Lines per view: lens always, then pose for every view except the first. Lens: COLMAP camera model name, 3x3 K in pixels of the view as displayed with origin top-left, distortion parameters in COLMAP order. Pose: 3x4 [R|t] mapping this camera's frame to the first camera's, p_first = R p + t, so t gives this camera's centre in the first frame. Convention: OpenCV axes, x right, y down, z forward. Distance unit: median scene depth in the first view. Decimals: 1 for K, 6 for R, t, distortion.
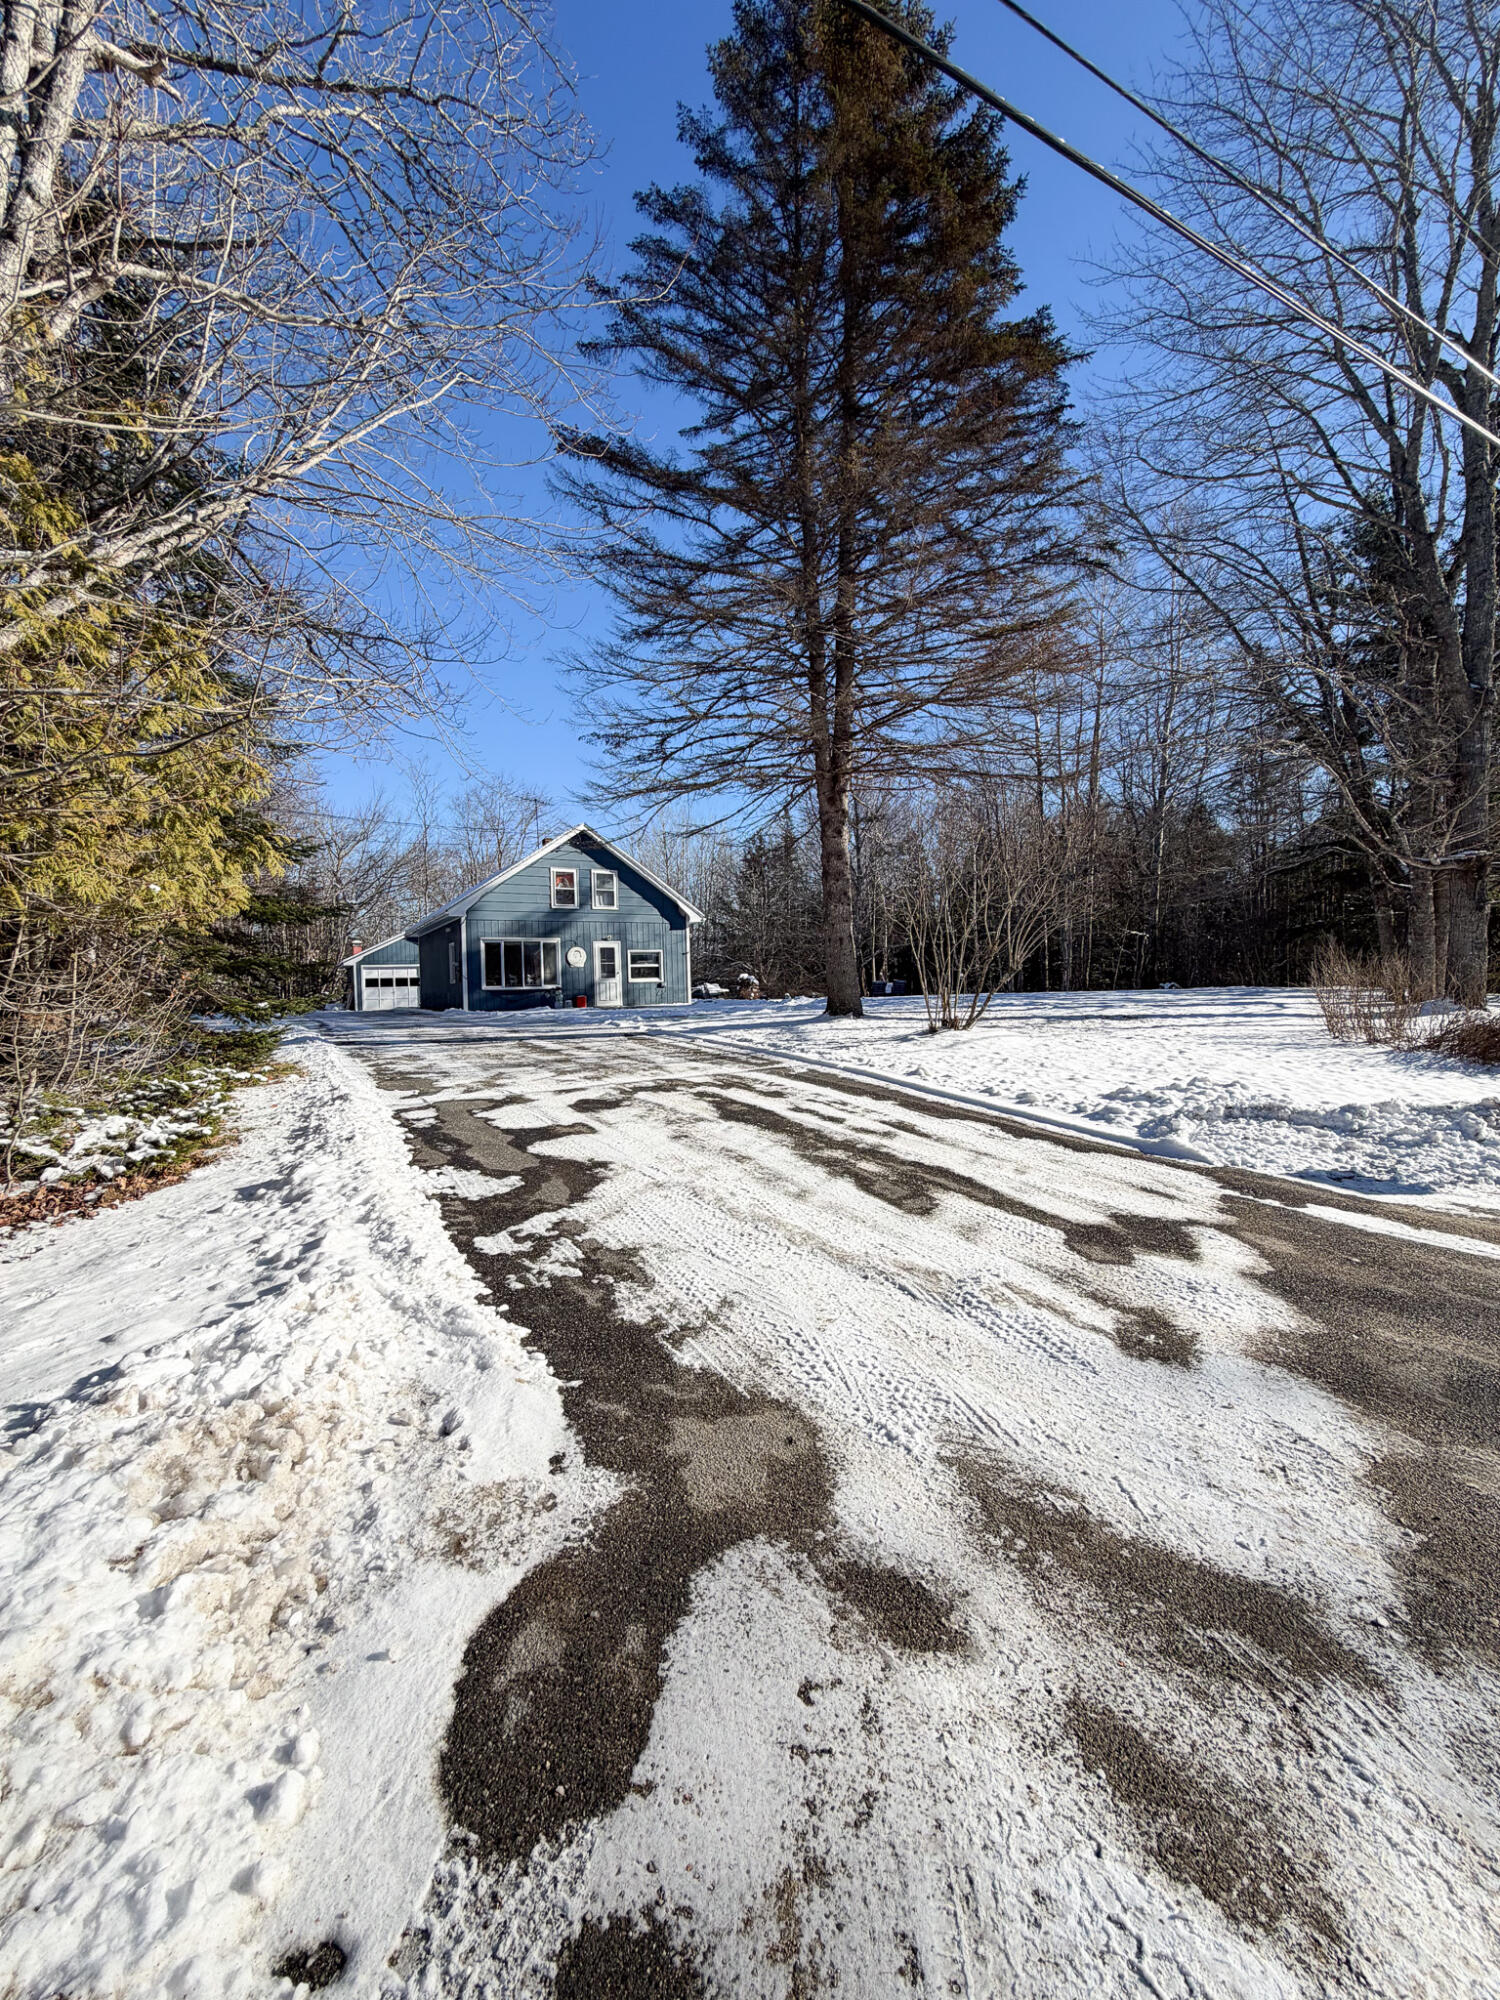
lens RADIAL K [[799.7, 0, 760.1], [0, 799.7, 1003.0], [0, 0, 1]] dist [-0.001510, 0.000233]
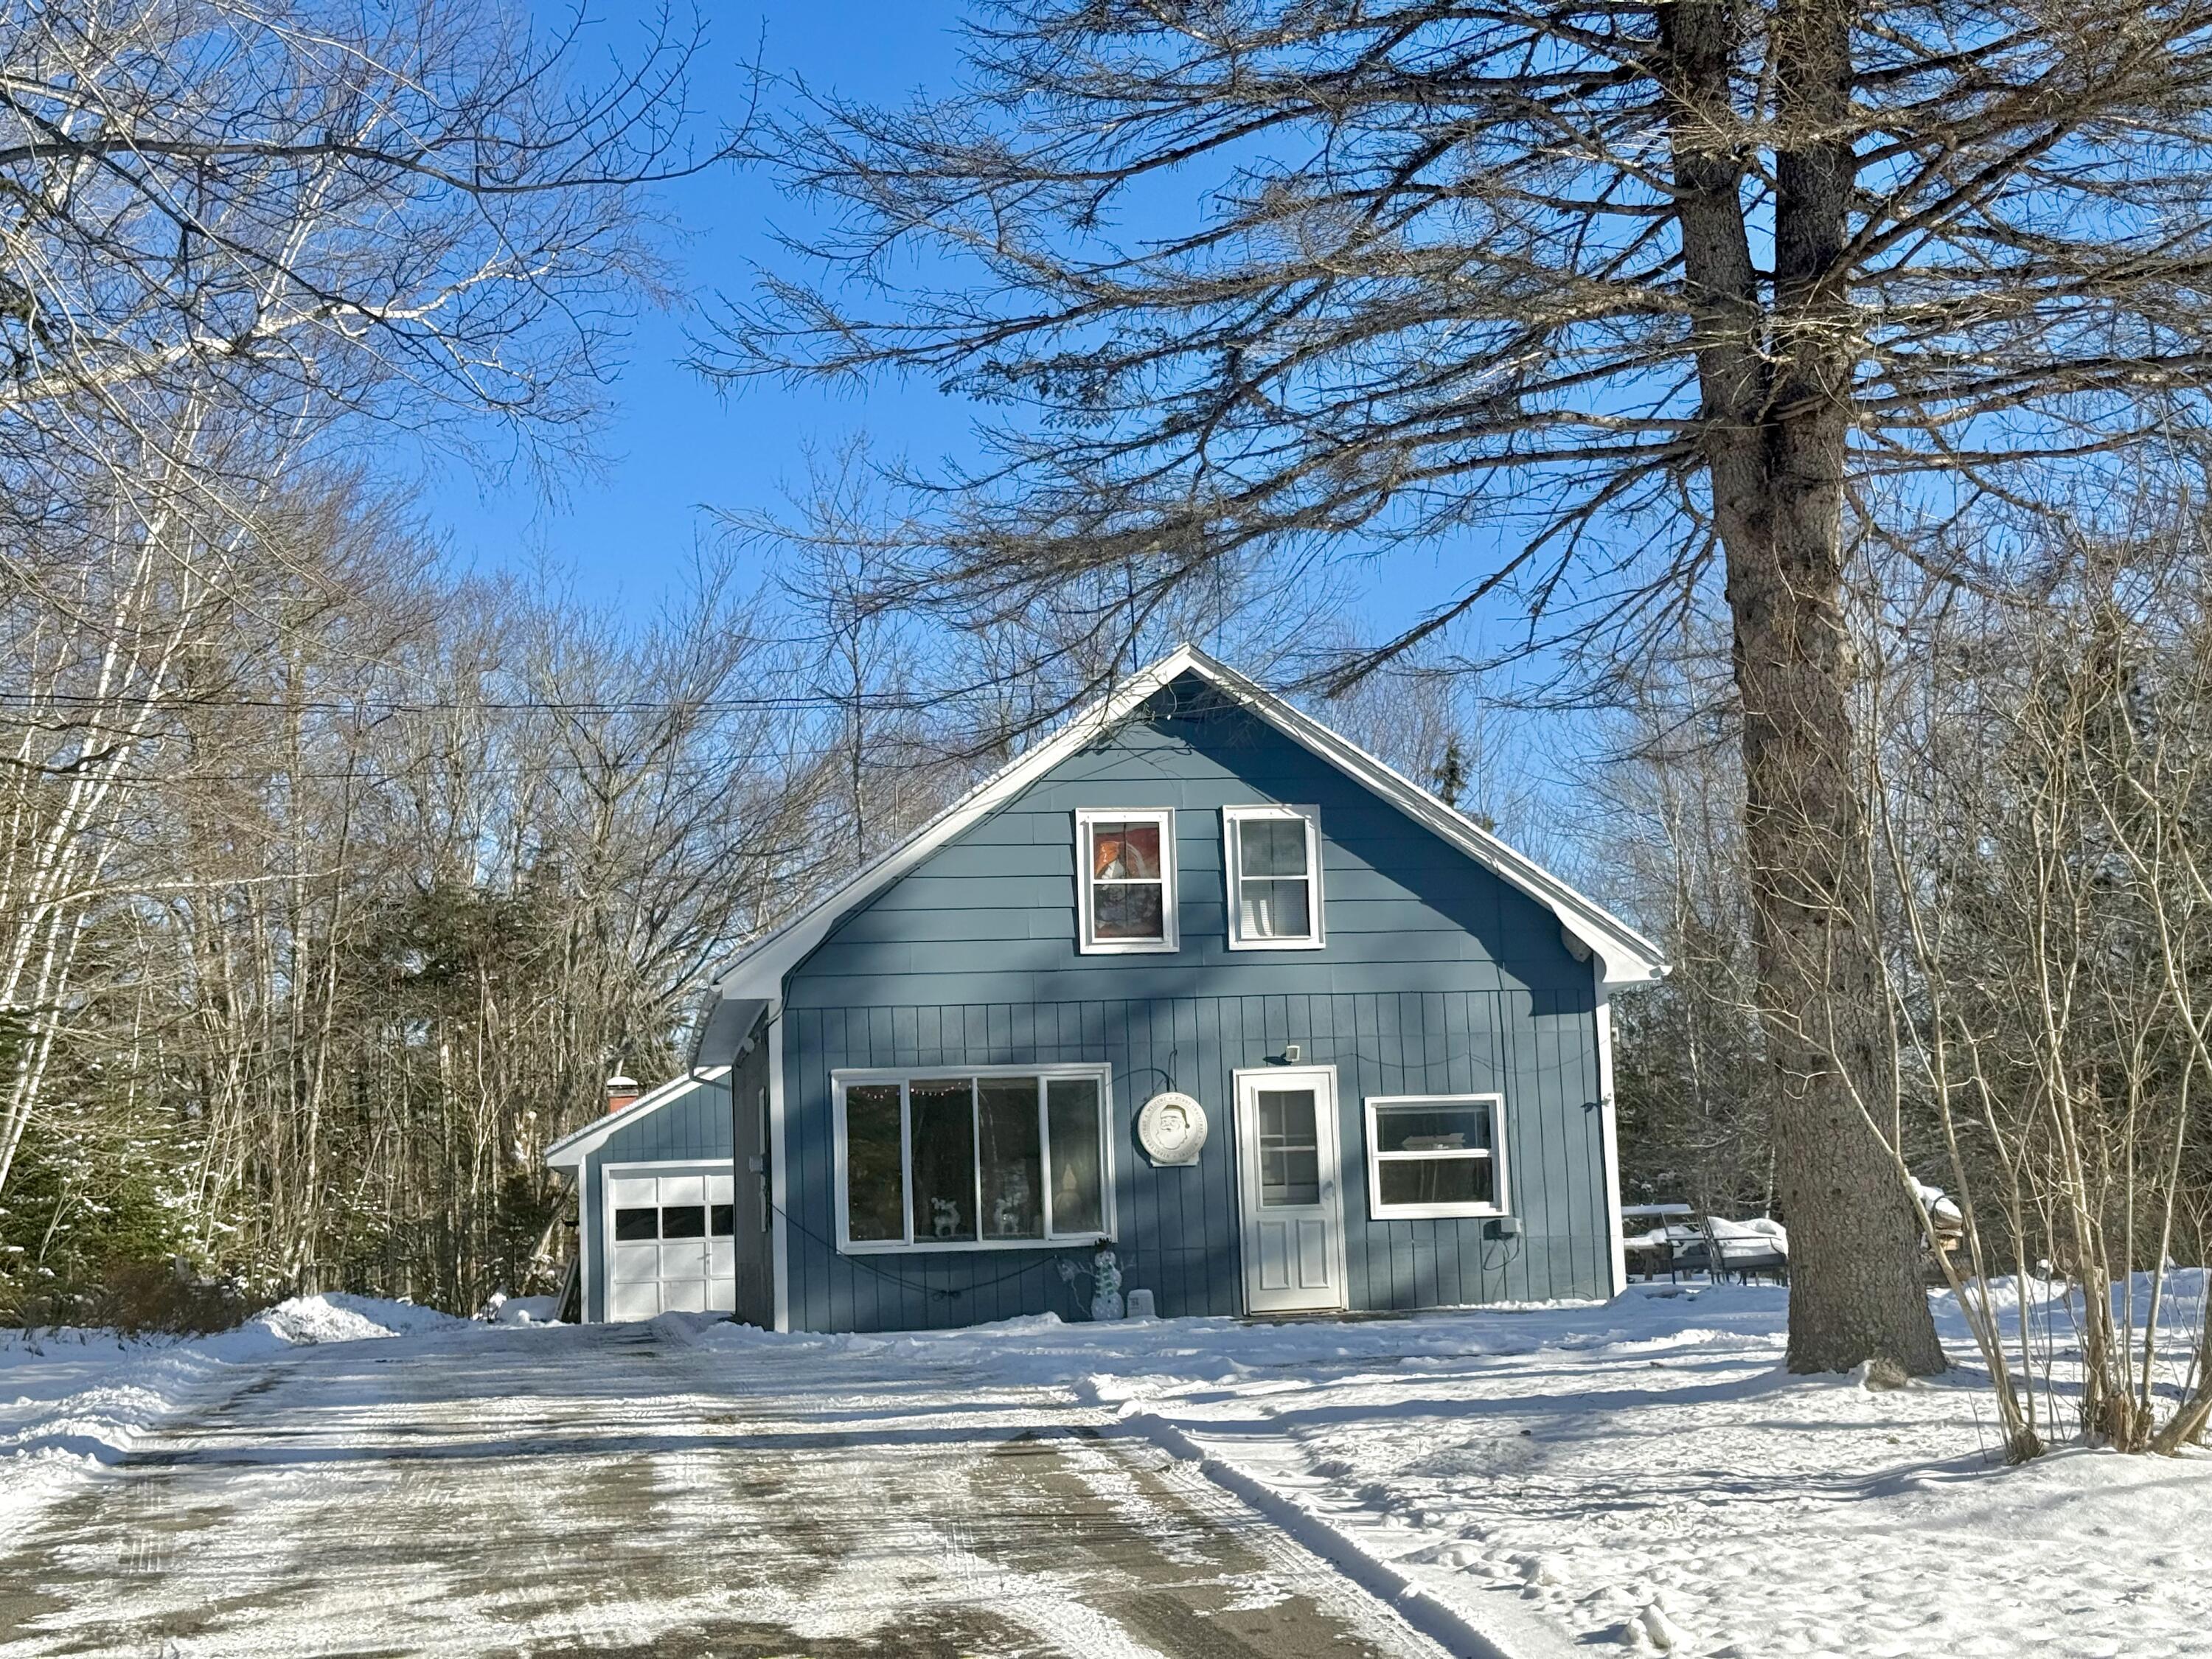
lens RADIAL K [[3079.8, 0, 1102.5], [0, 3079.8, 824.4], [0, 0, 1]] dist [0.138578, 0.000000]
pose [[0.929611, -0.057284, -0.364063, 0.133577], [0.003921, 0.989328, -0.145655, -0.006544], [0.368522, 0.133975, 0.919914, 0.009958]]
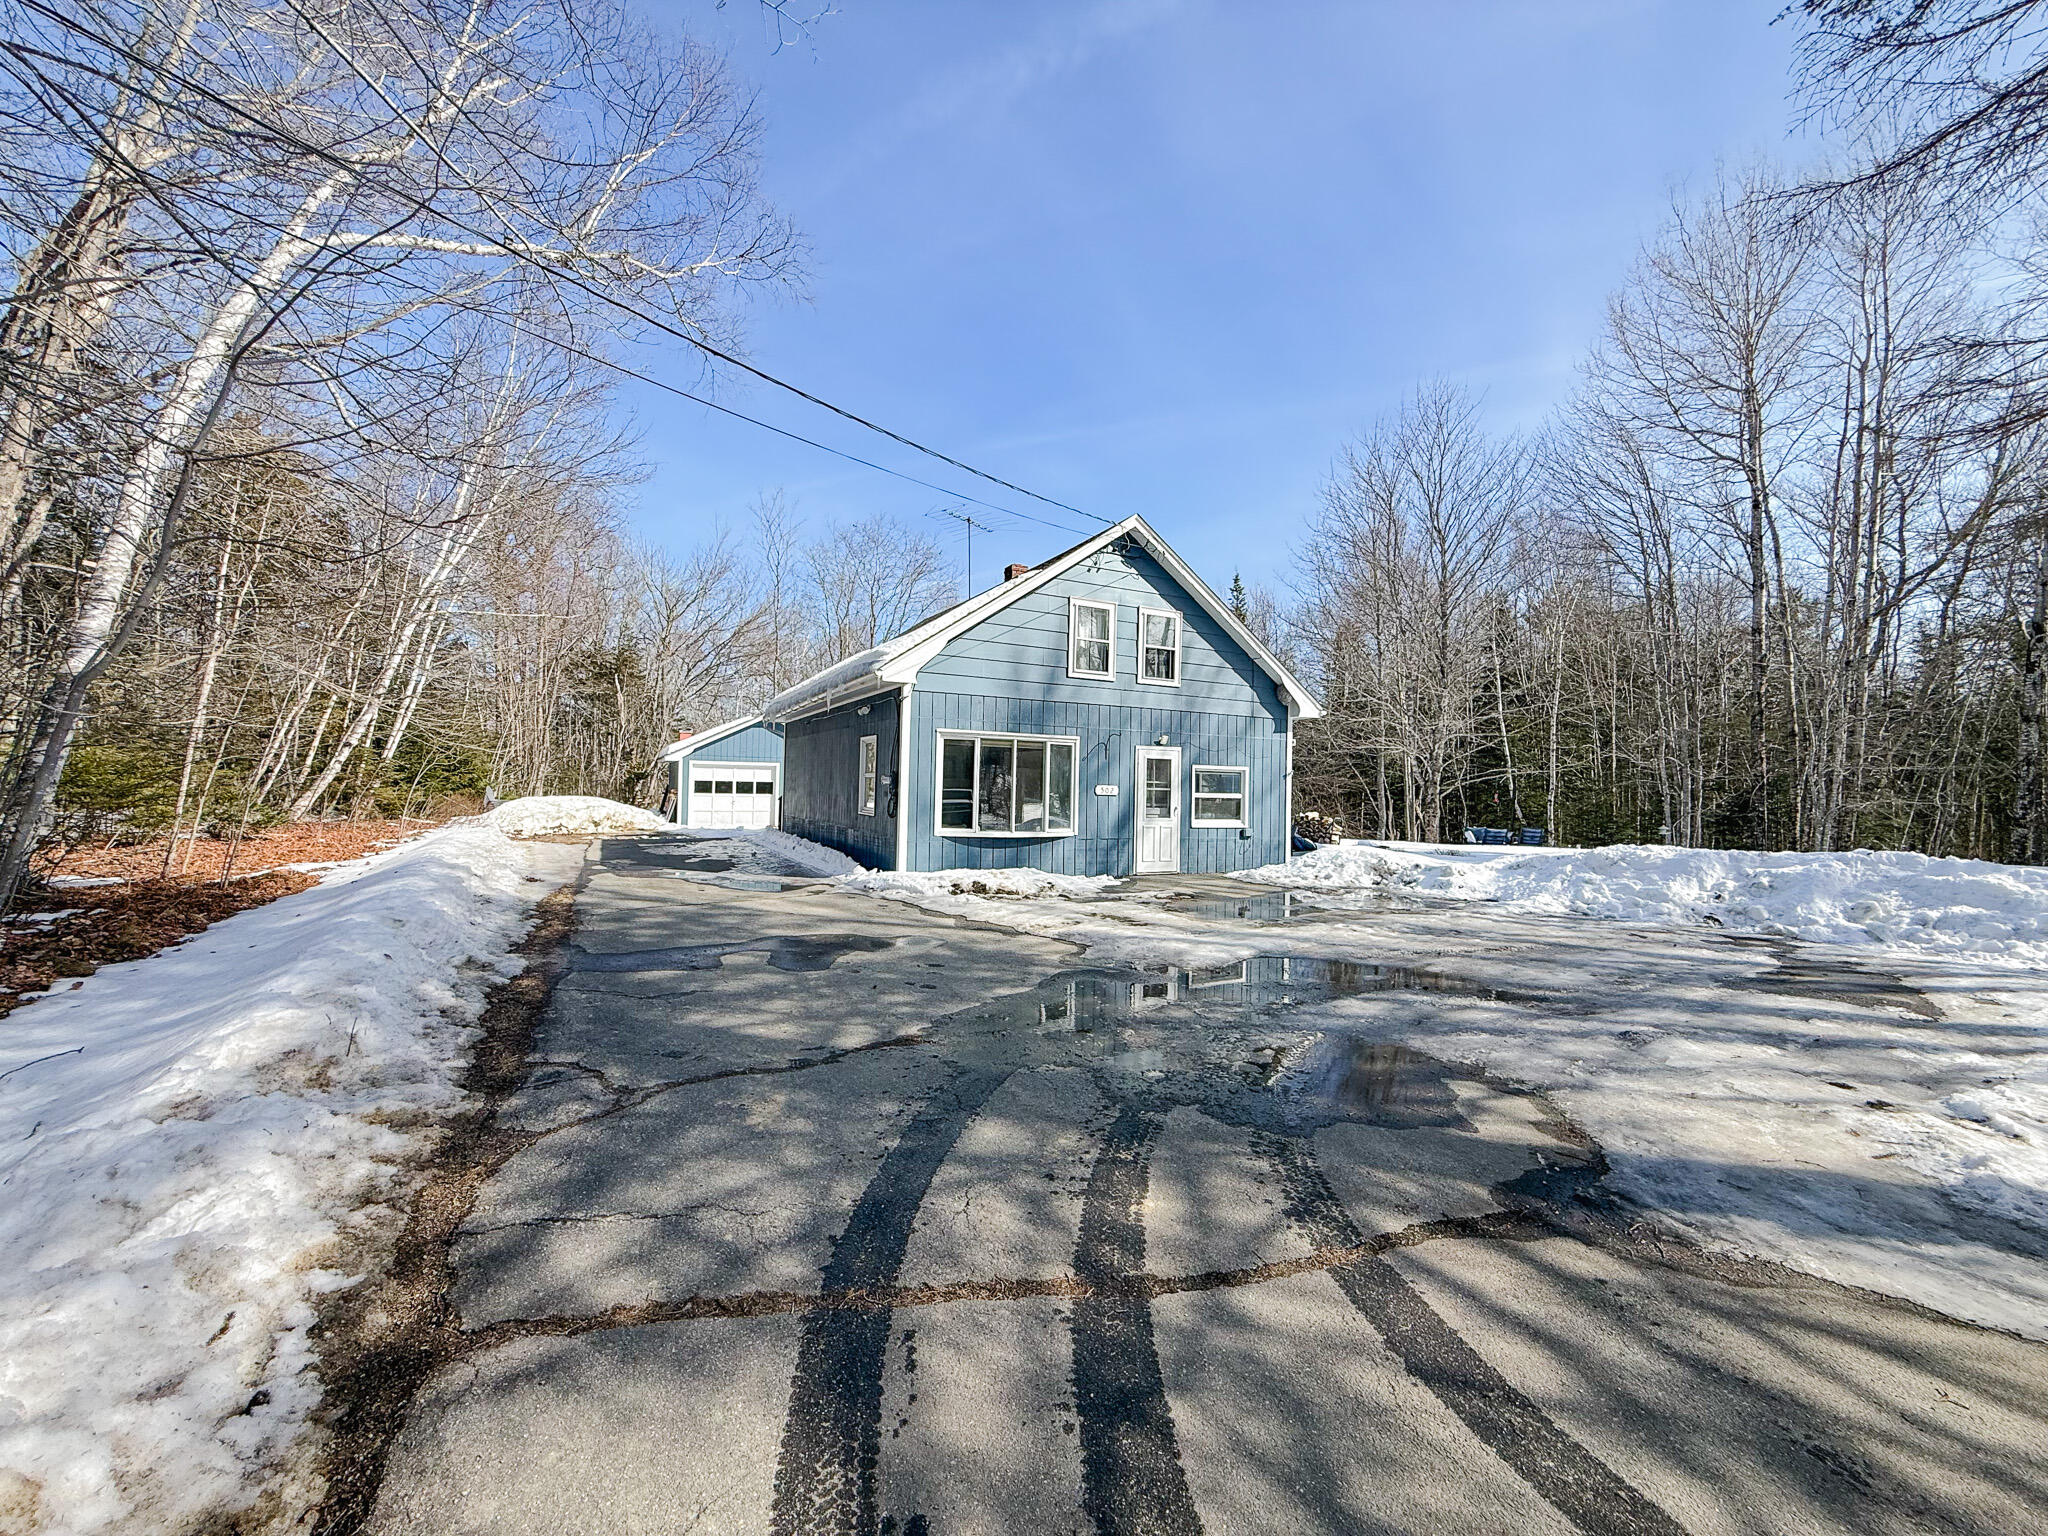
lens RADIAL K [[818.6, 0, 1017.1], [0, 818.6, 766.8], [0, 0, 1]] dist [-0.000780, 0.000534]
pose [[0.995966, 0.048568, -0.075454, -0.240811], [-0.052298, 0.997464, -0.048269, -0.033335], [0.072919, 0.052020, 0.995980, 0.465276]]
